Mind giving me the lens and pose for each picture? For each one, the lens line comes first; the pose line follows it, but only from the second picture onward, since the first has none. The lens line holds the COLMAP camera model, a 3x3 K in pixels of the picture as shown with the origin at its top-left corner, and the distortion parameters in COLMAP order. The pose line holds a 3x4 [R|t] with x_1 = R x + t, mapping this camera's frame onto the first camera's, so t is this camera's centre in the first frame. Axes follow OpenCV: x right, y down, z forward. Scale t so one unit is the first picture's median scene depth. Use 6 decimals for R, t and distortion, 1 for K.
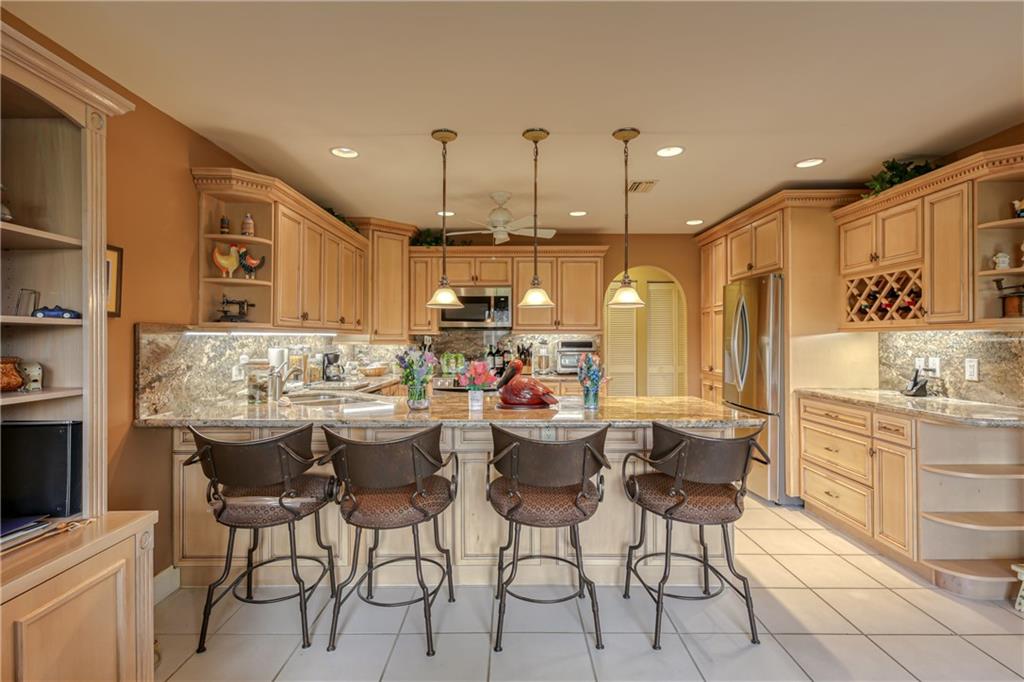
lens RADIAL K [[496.8, 0, 506.9], [0, 496.8, 337.9], [0, 0, 1]] dist [0.003802, 0.001148]
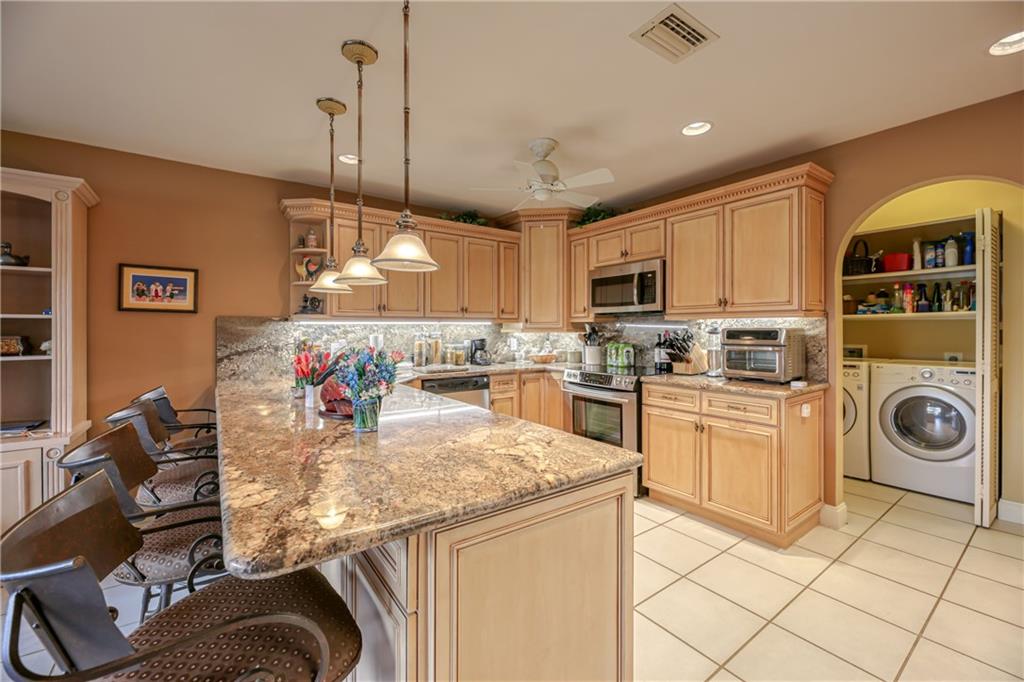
lens RADIAL K [[415.4, 0, 515.1], [0, 415.4, 328.4], [0, 0, 1]] dist [0.000948, -0.003170]
pose [[0.602720, -0.001935, -0.797951, 0.605852], [0.003467, 0.999994, 0.000193, 0.007005], [0.797945, -0.002883, 0.602723, 0.696748]]
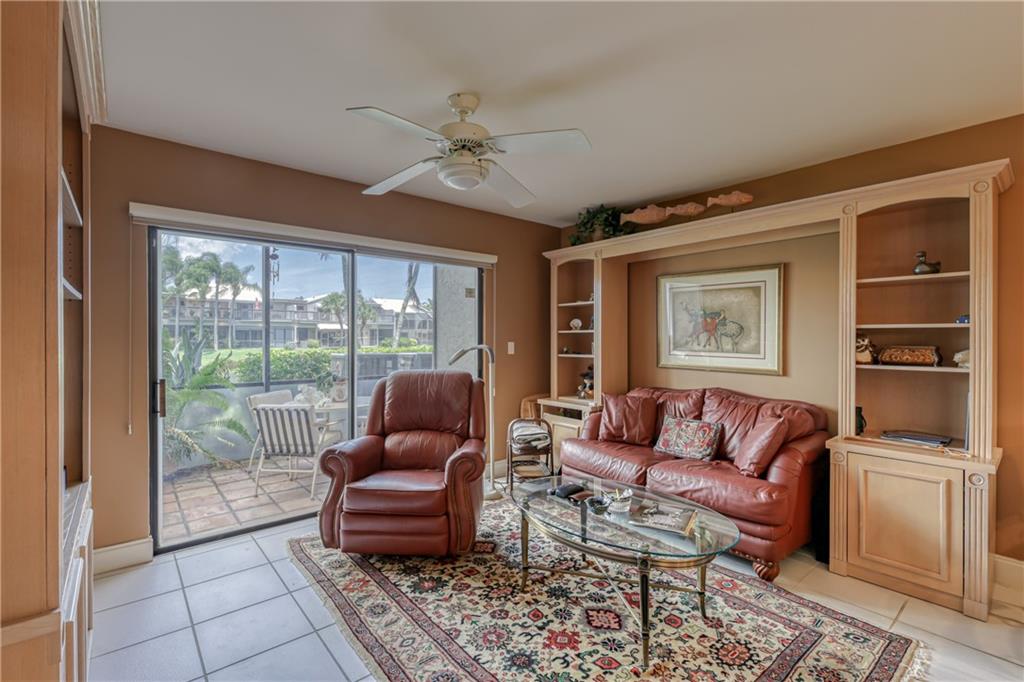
lens RADIAL K [[460.9, 0, 509.3], [0, 460.9, 340.4], [0, 0, 1]] dist [0.004508, -0.002355]
pose [[-0.757606, 0.003325, -0.652703, 0.559510], [0.000043, 0.999987, 0.005044, 0.003989], [0.652712, 0.003793, -0.757597, 0.569477]]
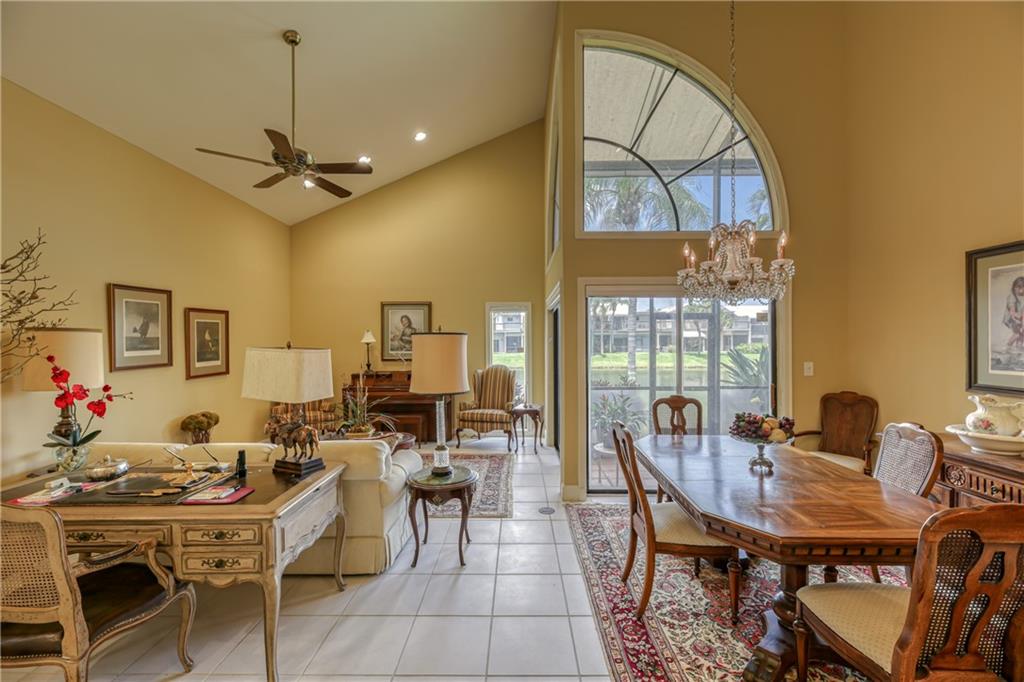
lens RADIAL K [[415.4, 0, 517.8], [0, 415.4, 346.4], [0, 0, 1]] dist [0.000948, -0.003170]
pose [[-0.999981, 0.005746, -0.002184, 1.855835], [0.005734, 0.999968, 0.005515, -0.046277], [0.002215, 0.005502, -0.999982, 0.728906]]
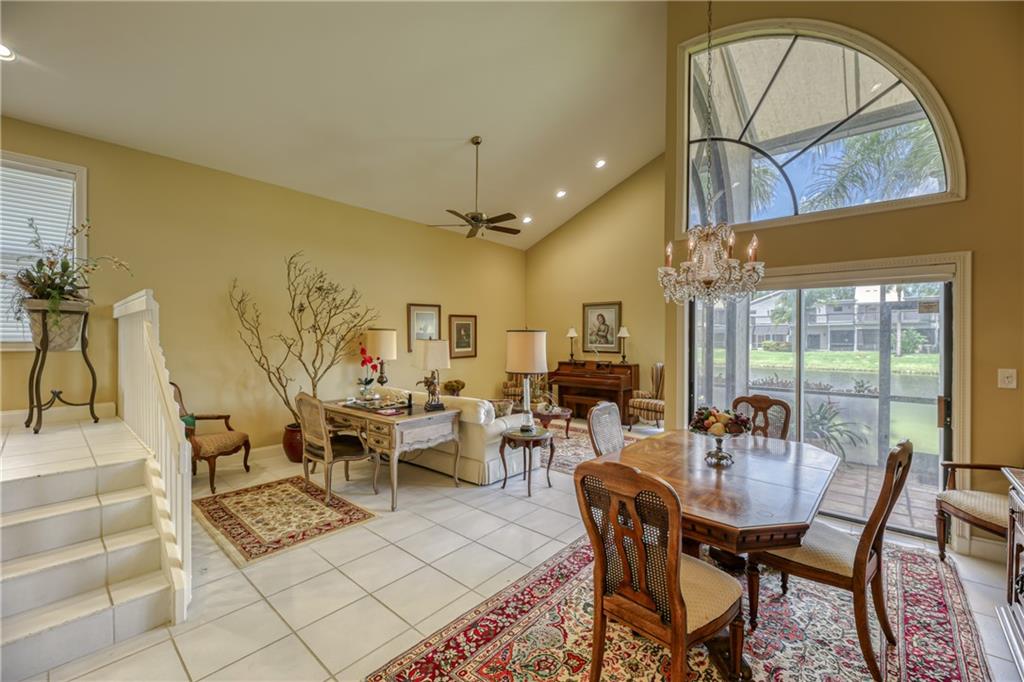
lens RADIAL K [[415.4, 0, 521.3], [0, 415.4, 335.5], [0, 0, 1]] dist [0.000948, -0.003170]
pose [[-0.766076, 0.001766, 0.642747, 1.218152], [-0.003372, 0.999971, -0.006766, -0.047275], [-0.642741, -0.007351, -0.766048, 0.811432]]
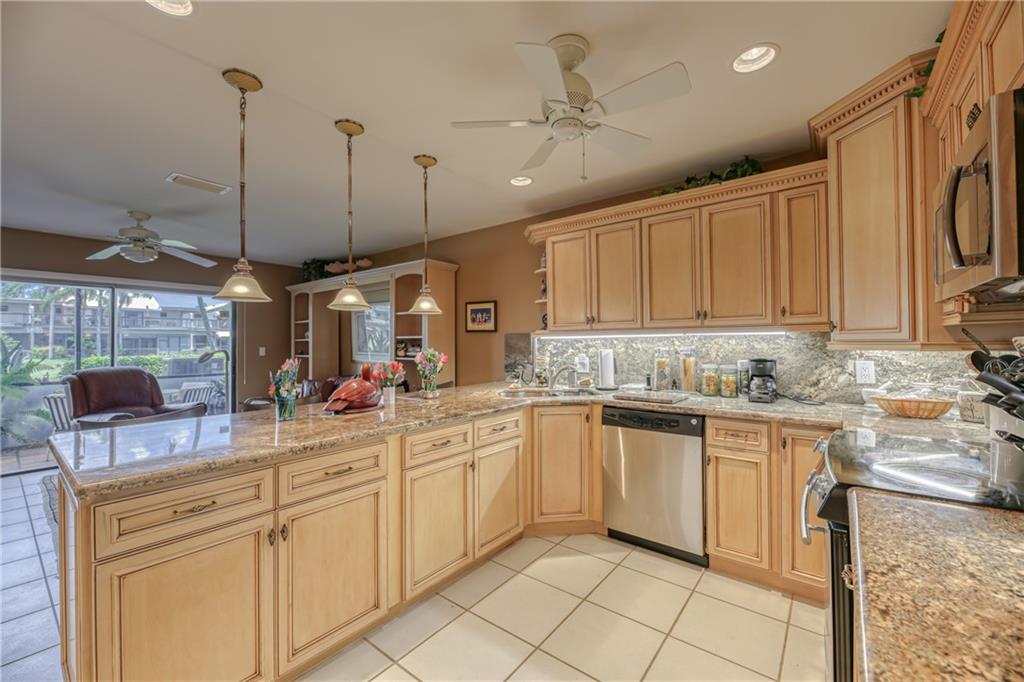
lens RADIAL K [[415.4, 0, 508.9], [0, 415.4, 337.1], [0, 0, 1]] dist [0.000948, -0.003170]
pose [[-0.610934, -0.007115, -0.791650, 0.436518], [0.007628, 0.999860, -0.014873, 0.006256], [0.791645, -0.015125, -0.610794, 1.491094]]
